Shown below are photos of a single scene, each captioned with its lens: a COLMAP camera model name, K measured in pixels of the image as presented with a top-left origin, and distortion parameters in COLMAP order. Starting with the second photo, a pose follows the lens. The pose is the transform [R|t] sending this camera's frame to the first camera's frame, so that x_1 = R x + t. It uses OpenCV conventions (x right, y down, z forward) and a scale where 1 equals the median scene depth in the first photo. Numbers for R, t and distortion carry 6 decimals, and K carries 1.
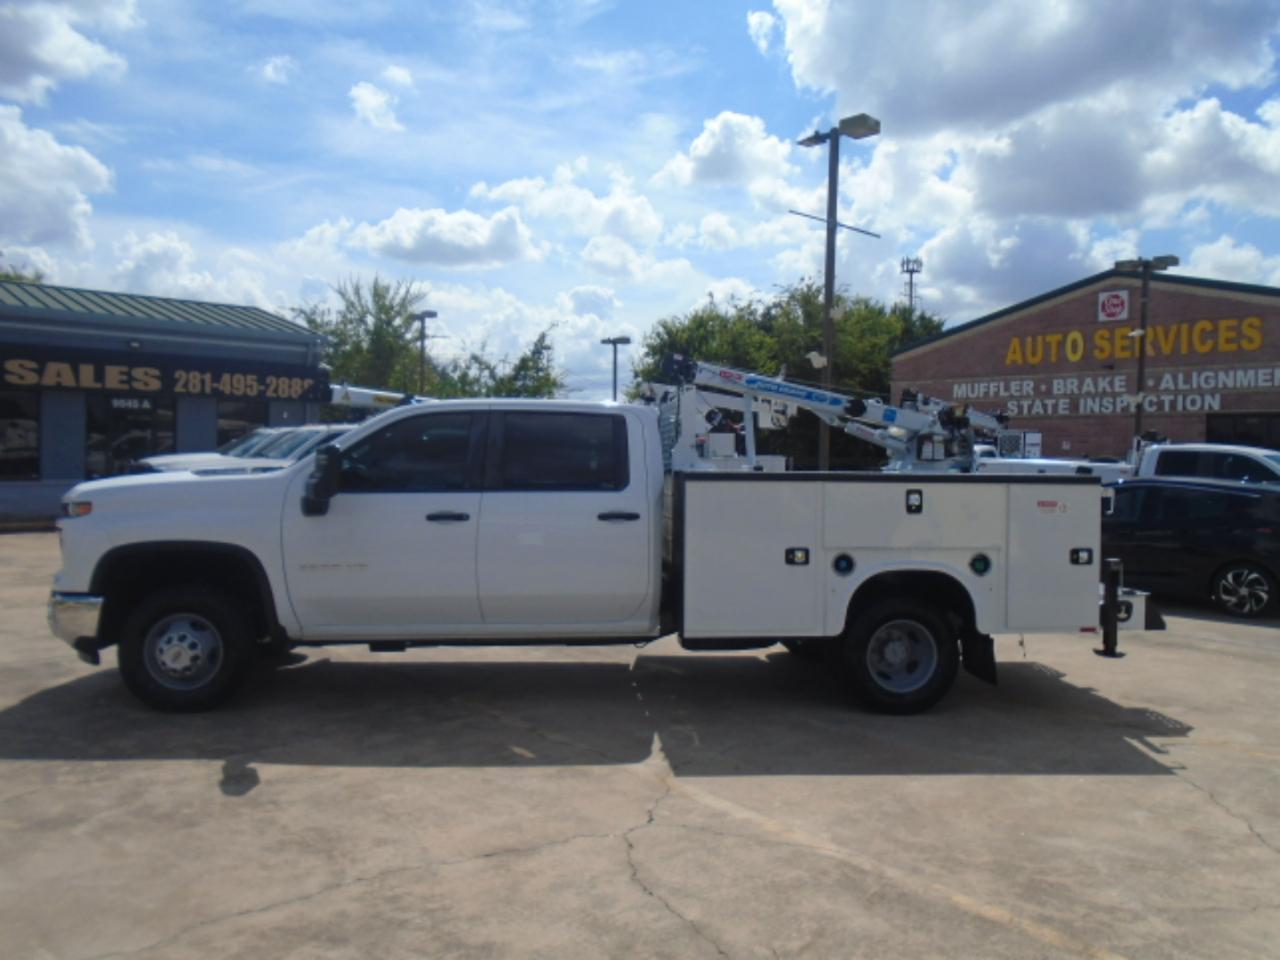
lens RADIAL K [[963.0, 0, 640.0], [0, 963.0, 480.0], [0, 0, 1]] dist [-0.022016, 0.005267]
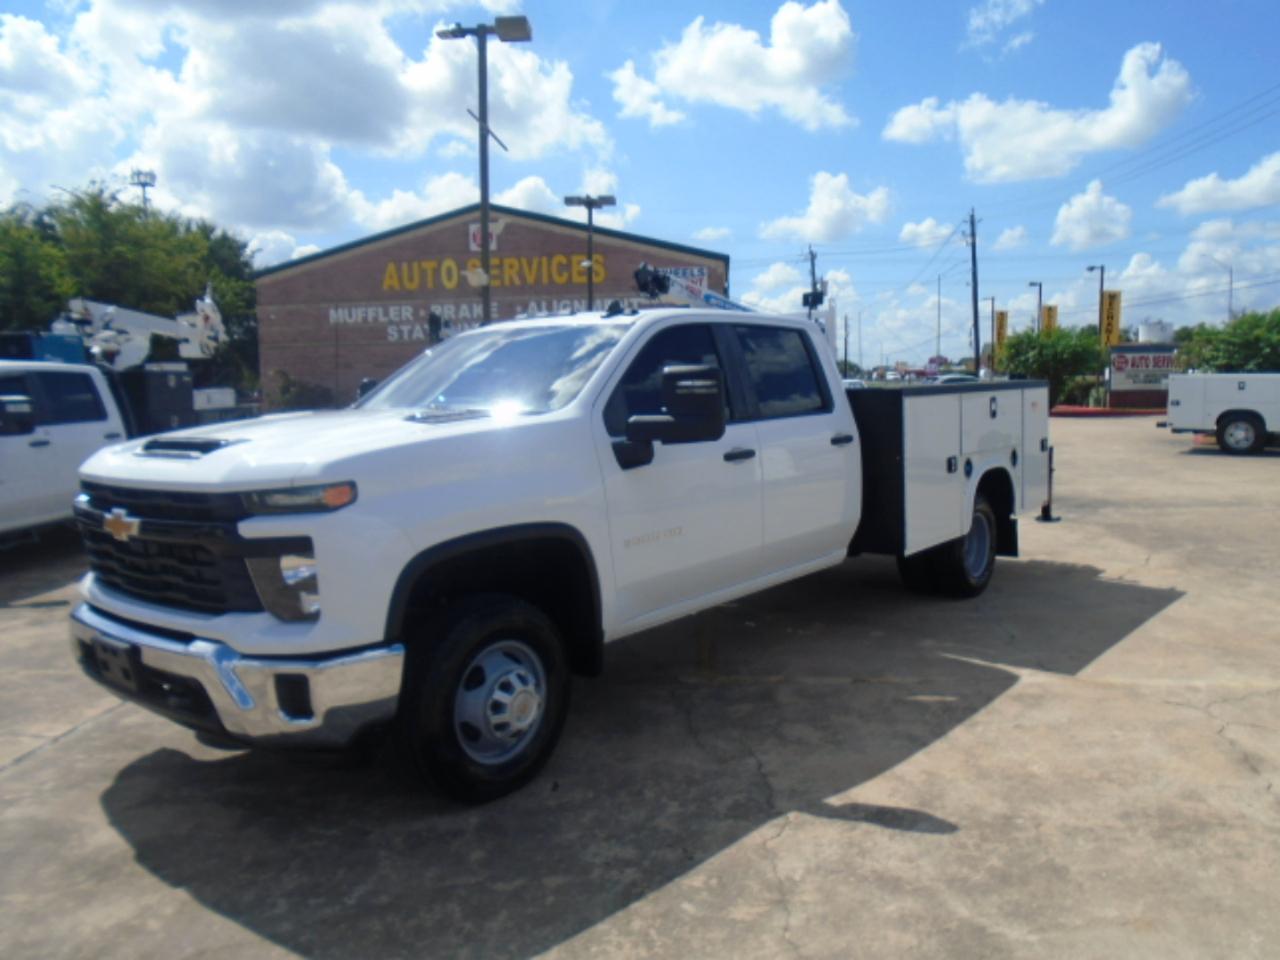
lens RADIAL K [[963.0, 0, 640.0], [0, 963.0, 480.0], [0, 0, 1]] dist [-0.022016, 0.005267]
pose [[0.726432, -0.104881, 0.679188, -0.174757], [0.053970, 0.993940, 0.095762, -0.004958], [-0.685116, -0.032909, 0.727690, 0.101058]]
